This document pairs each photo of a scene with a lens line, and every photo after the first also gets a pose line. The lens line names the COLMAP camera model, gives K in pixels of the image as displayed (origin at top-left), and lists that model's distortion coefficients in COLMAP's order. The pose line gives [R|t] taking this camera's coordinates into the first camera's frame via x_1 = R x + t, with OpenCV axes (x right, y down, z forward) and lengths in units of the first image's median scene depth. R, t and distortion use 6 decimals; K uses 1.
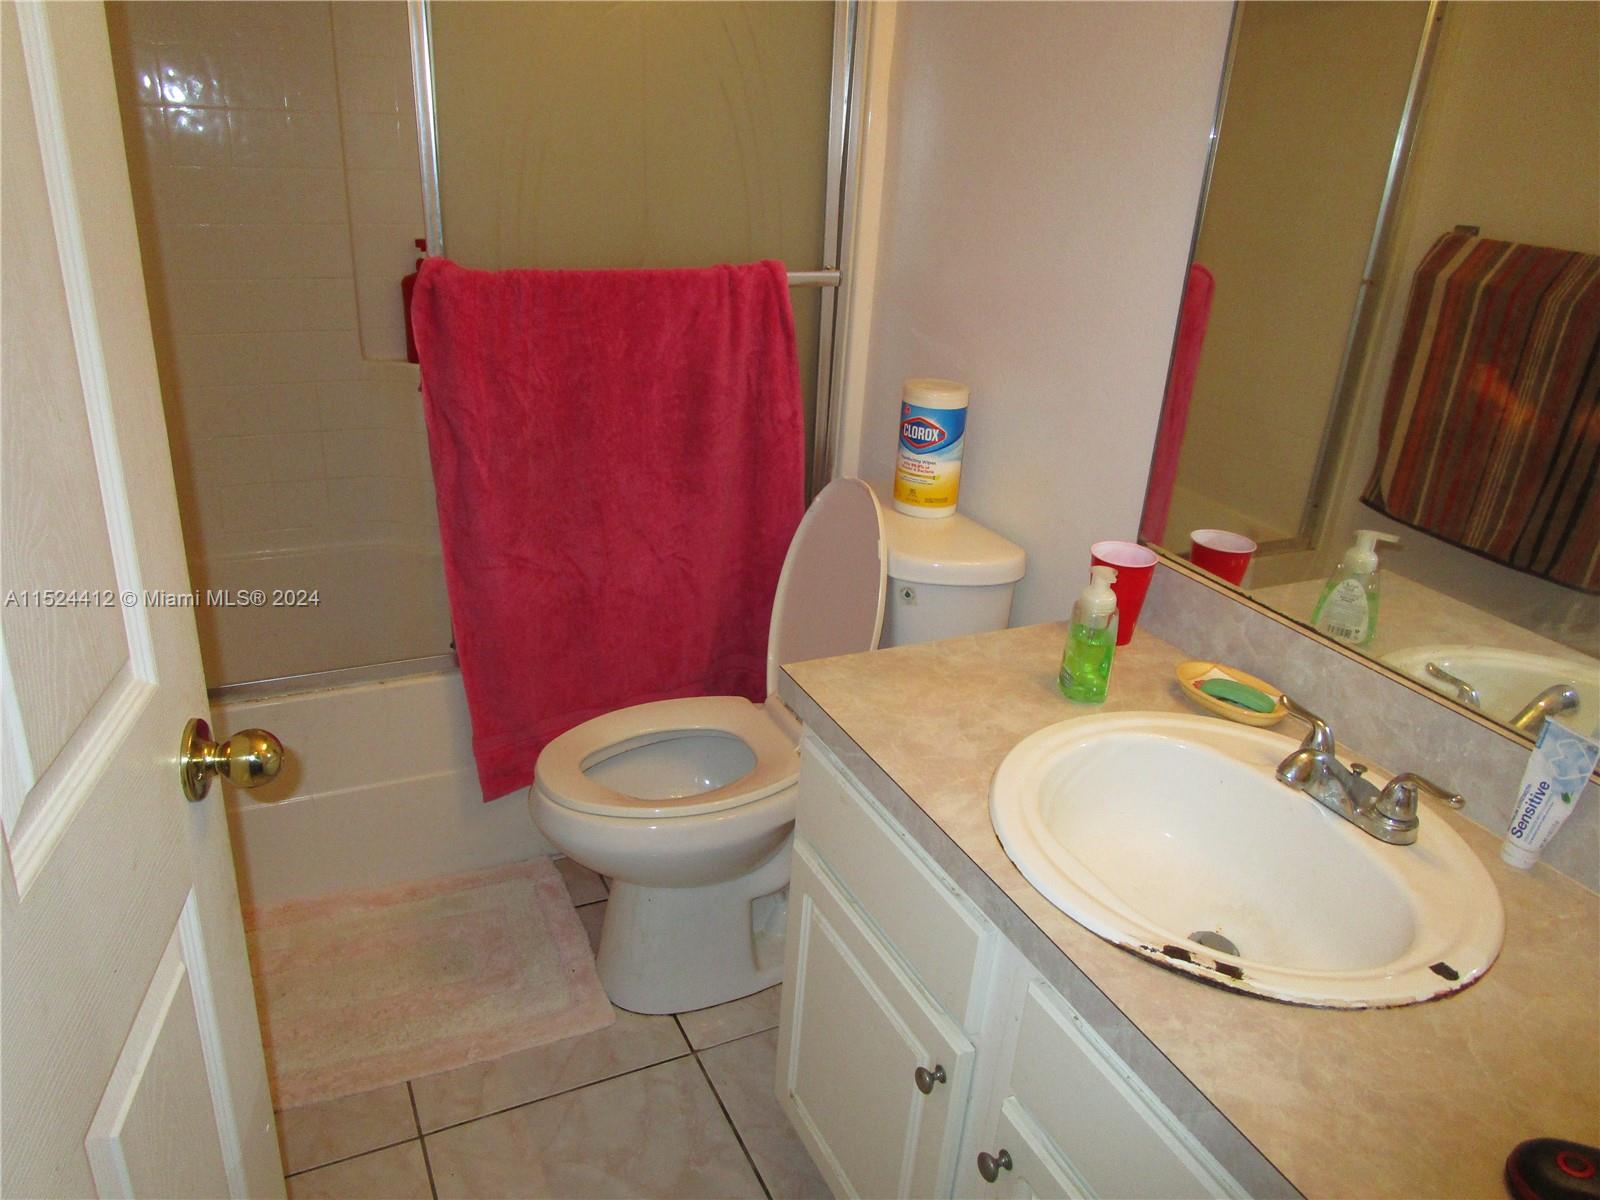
lens RADIAL K [[1137.7, 0, 794.9], [0, 1137.7, 606.3], [0, 0, 1]] dist [-0.031699, 0.010927]
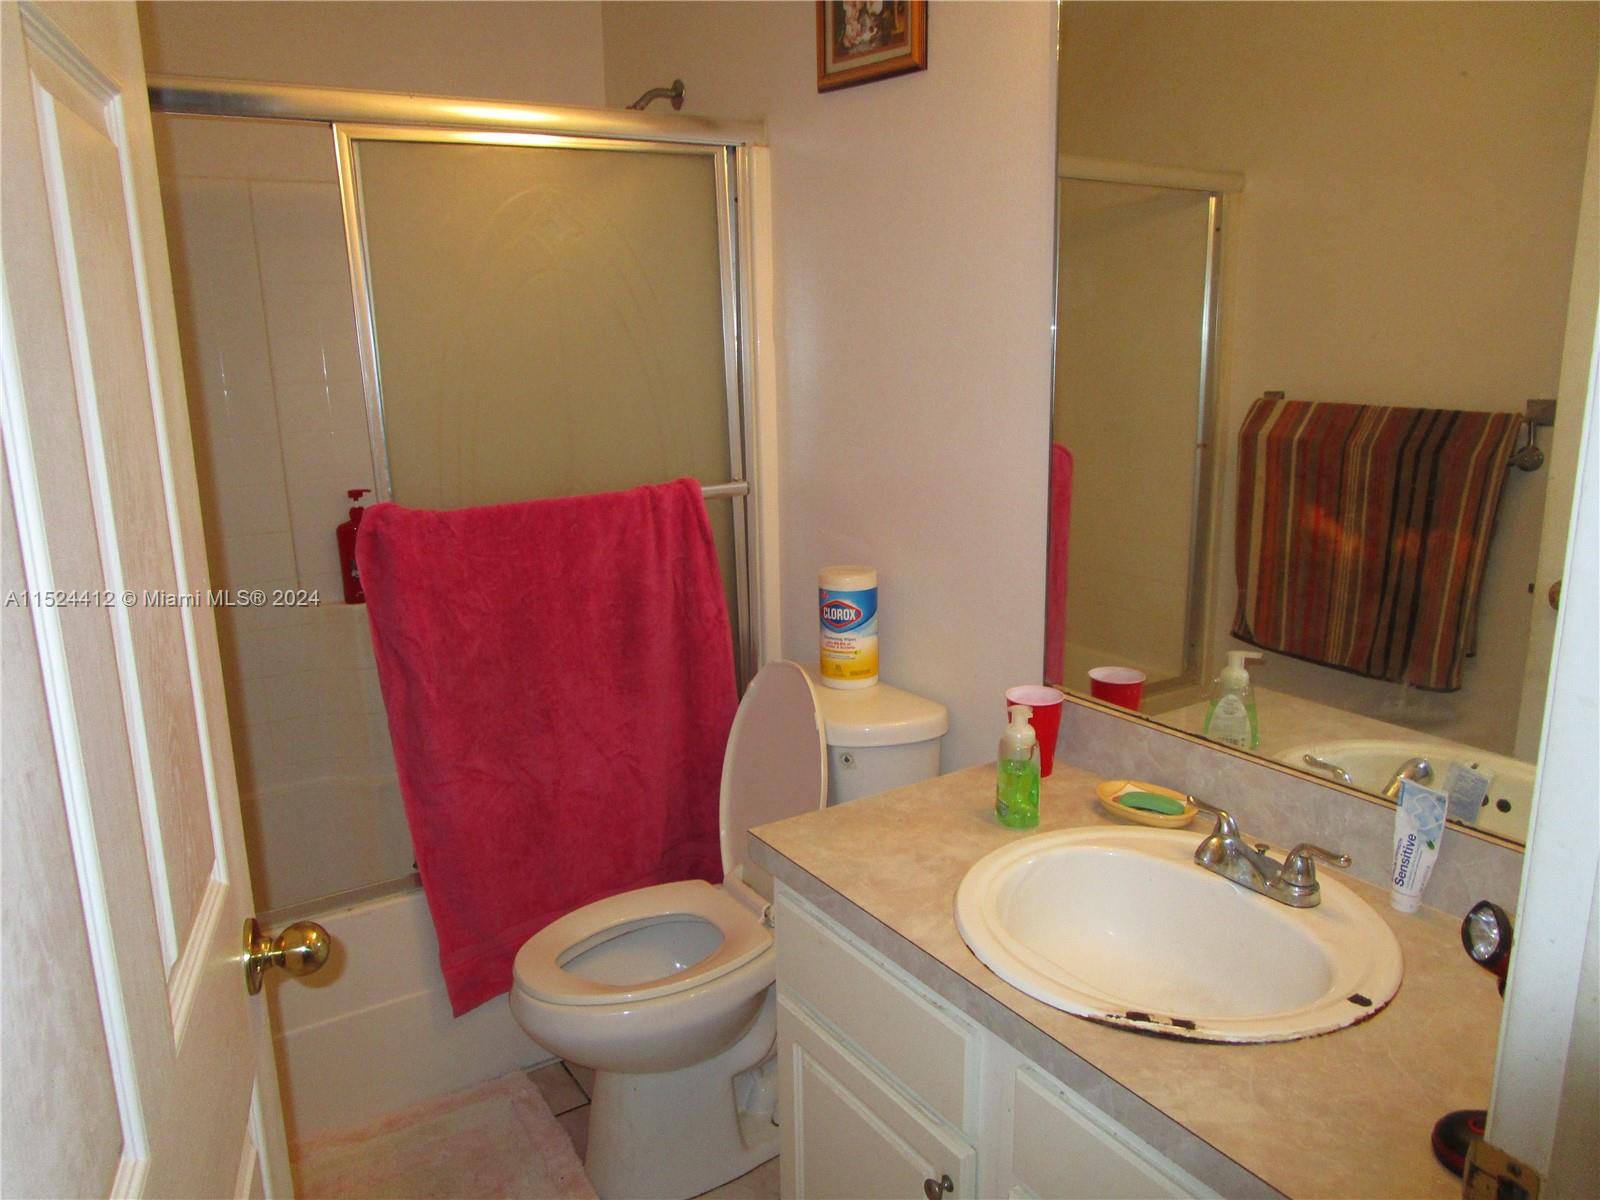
lens RADIAL K [[1137.7, 0, 799.9], [0, 1137.7, 595.0], [0, 0, 1]] dist [-0.031699, 0.010927]
pose [[0.989497, -0.103959, 0.100441, -0.037302], [0.120900, 0.976060, -0.180802, 0.026594], [-0.079241, 0.191047, 0.978377, -0.092037]]
